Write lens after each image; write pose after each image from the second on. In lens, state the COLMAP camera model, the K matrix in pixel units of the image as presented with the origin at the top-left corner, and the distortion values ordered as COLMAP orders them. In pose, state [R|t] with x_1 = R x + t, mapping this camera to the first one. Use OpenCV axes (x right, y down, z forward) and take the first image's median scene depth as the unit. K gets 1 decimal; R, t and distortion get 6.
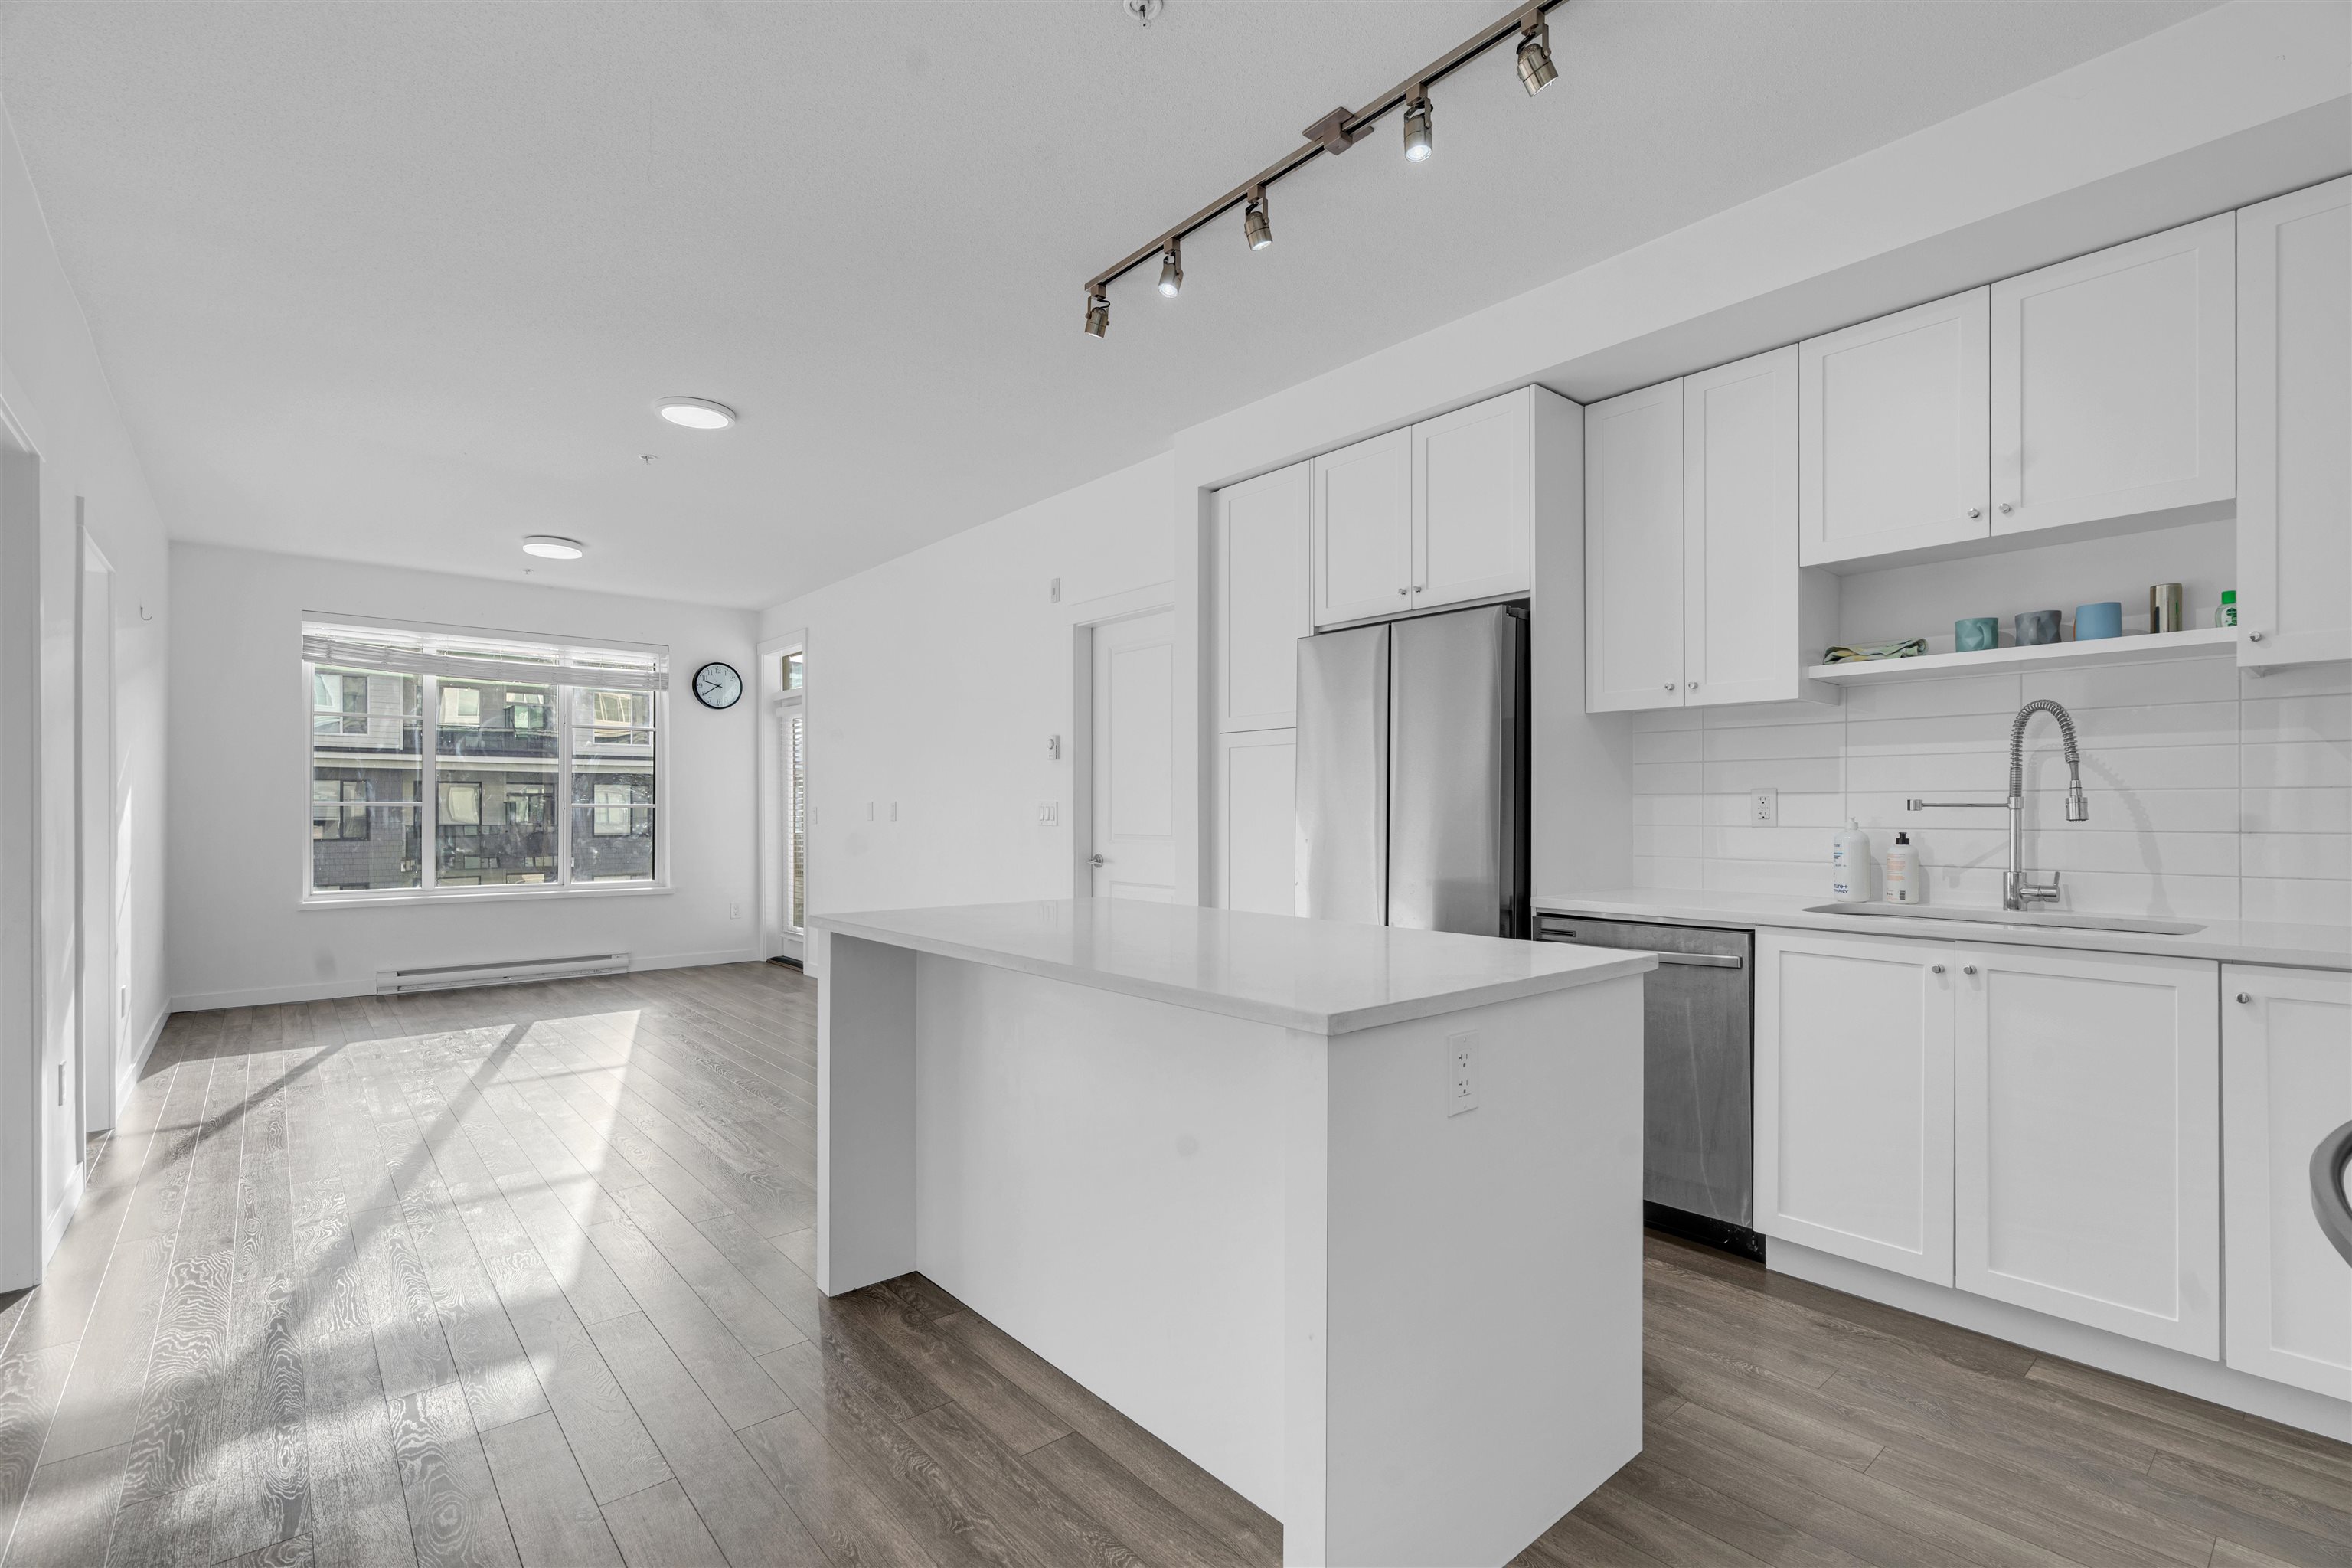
lens RADIAL K [[1063.9, 0, 1141.3], [0, 1063.9, 823.7], [0, 0, 1]] dist [-0.004562, 0.000678]
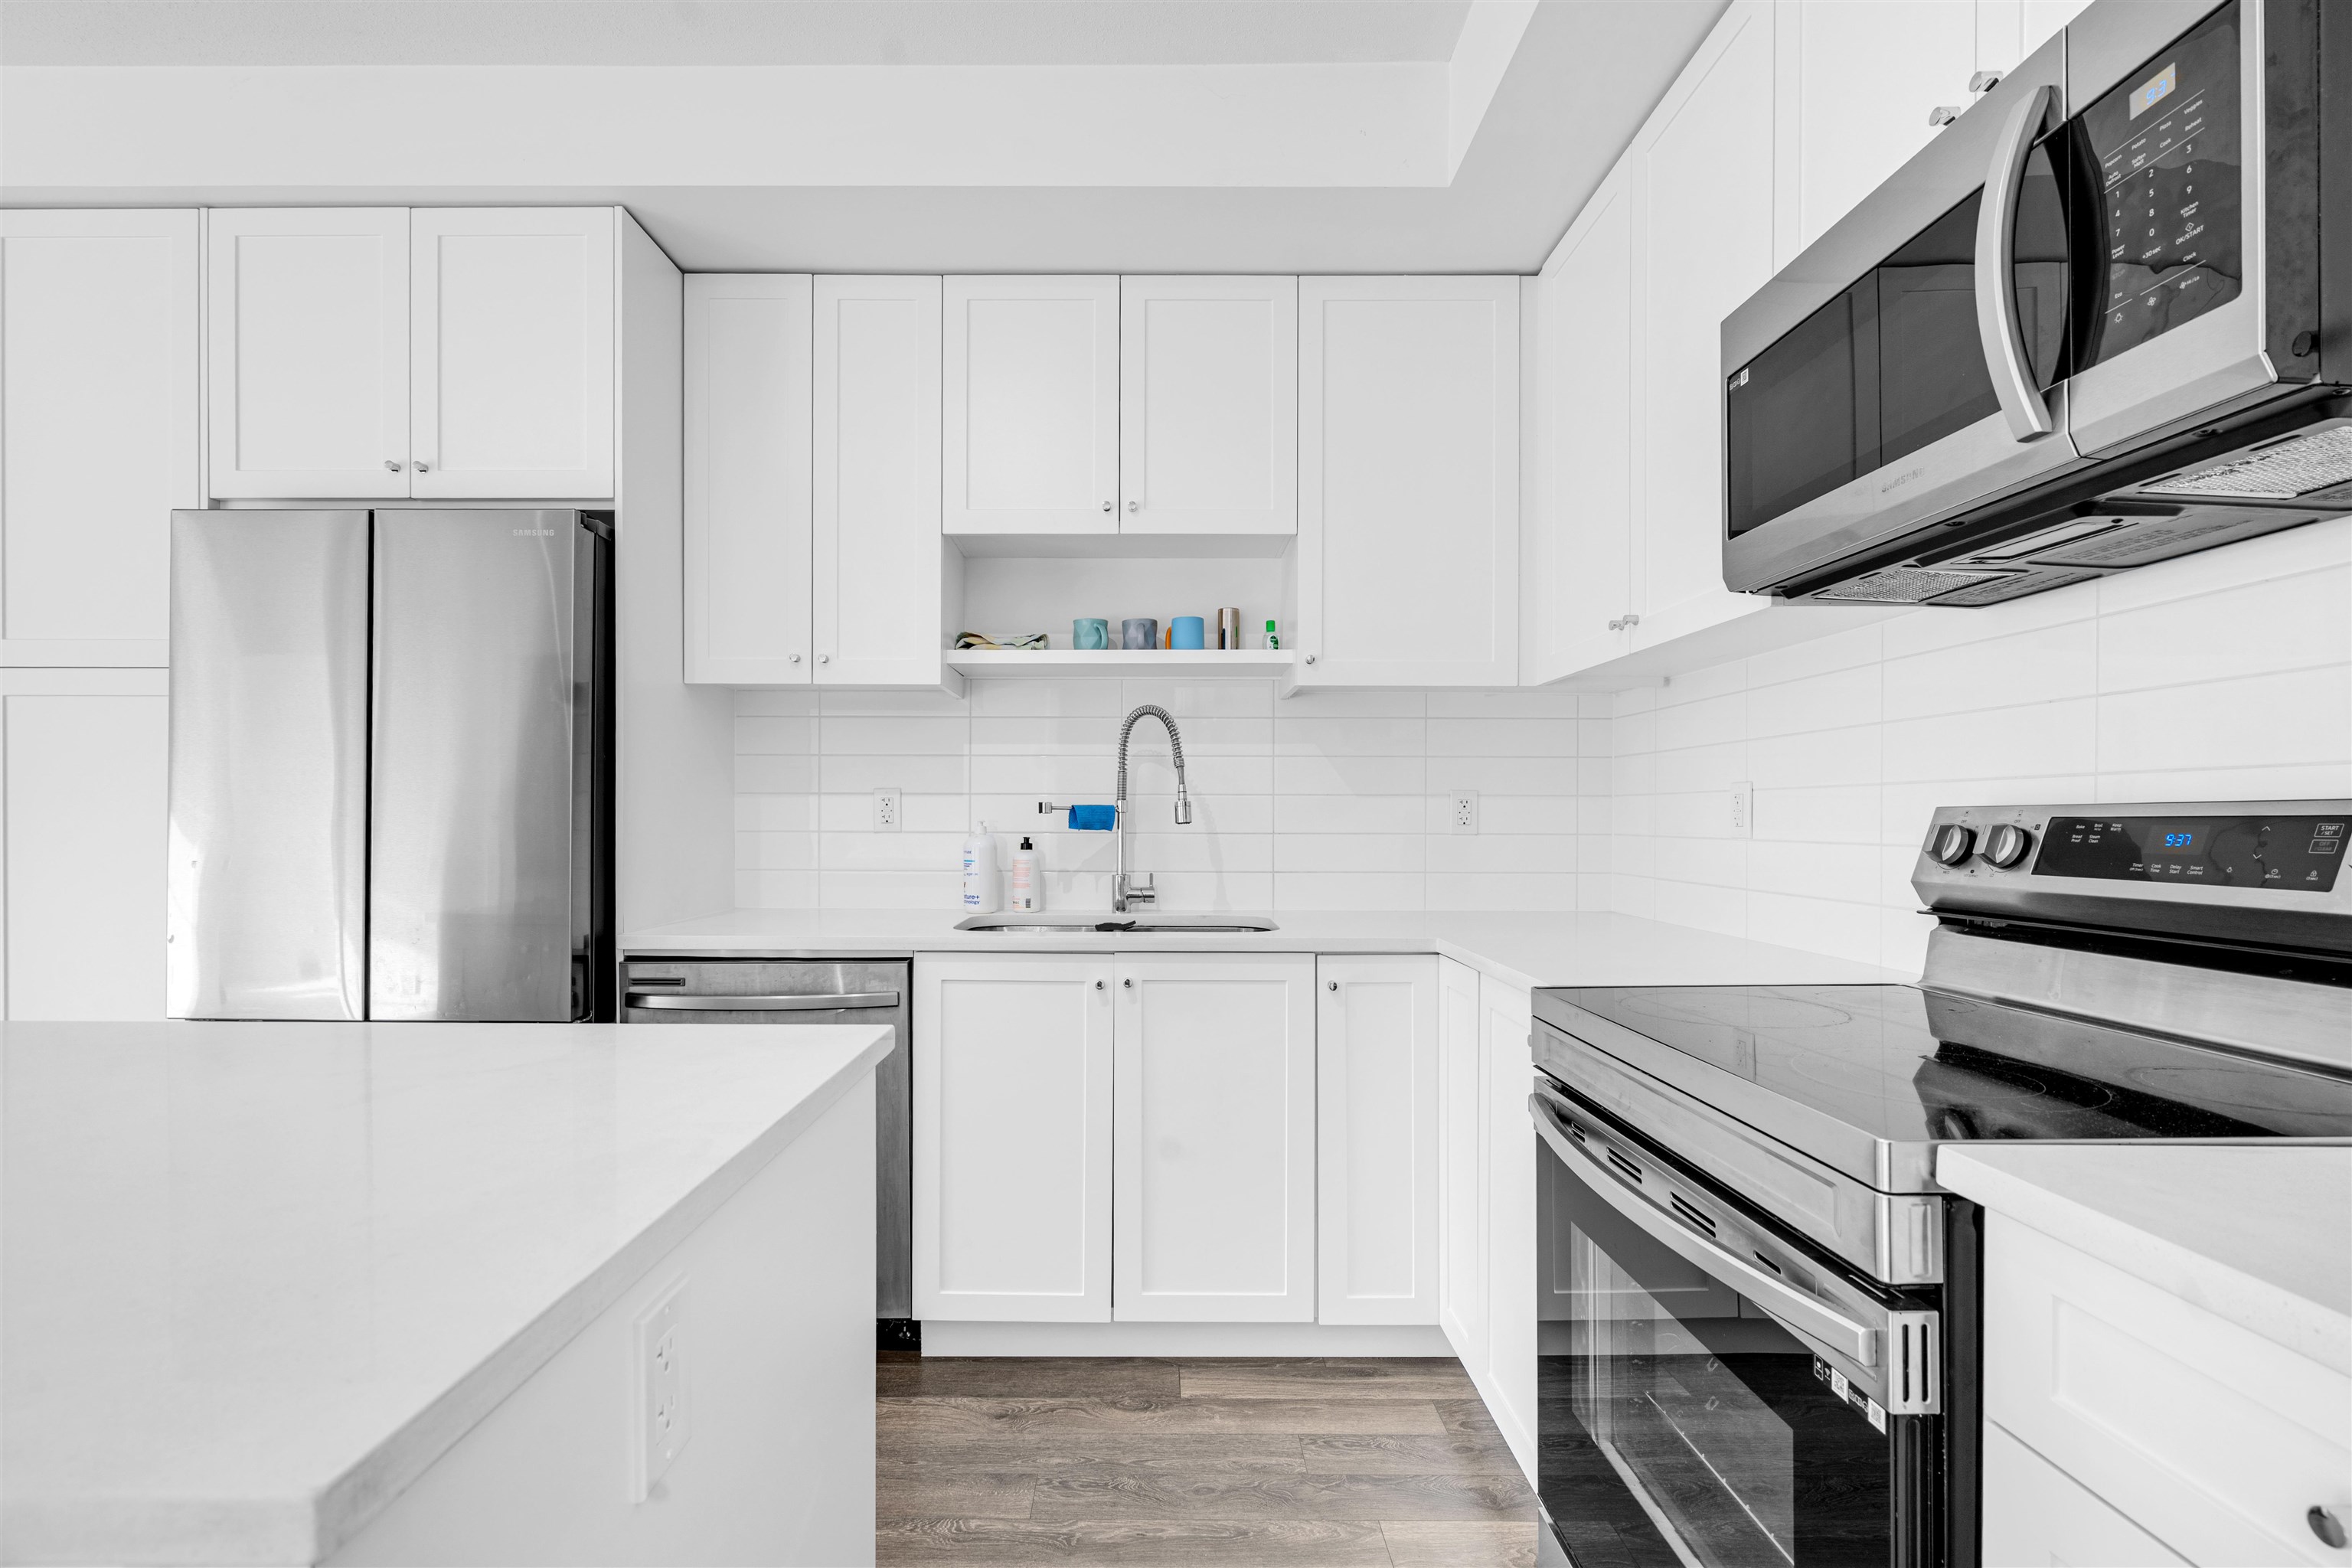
lens RADIAL K [[1063.9, 0, 1141.3], [0, 1063.9, 823.7], [0, 0, 1]] dist [-0.004562, 0.000678]
pose [[0.632870, -0.004229, 0.774246, 0.046366], [0.007915, 0.999968, -0.001007, -0.001699], [-0.774217, 0.006766, 0.632884, 0.316731]]
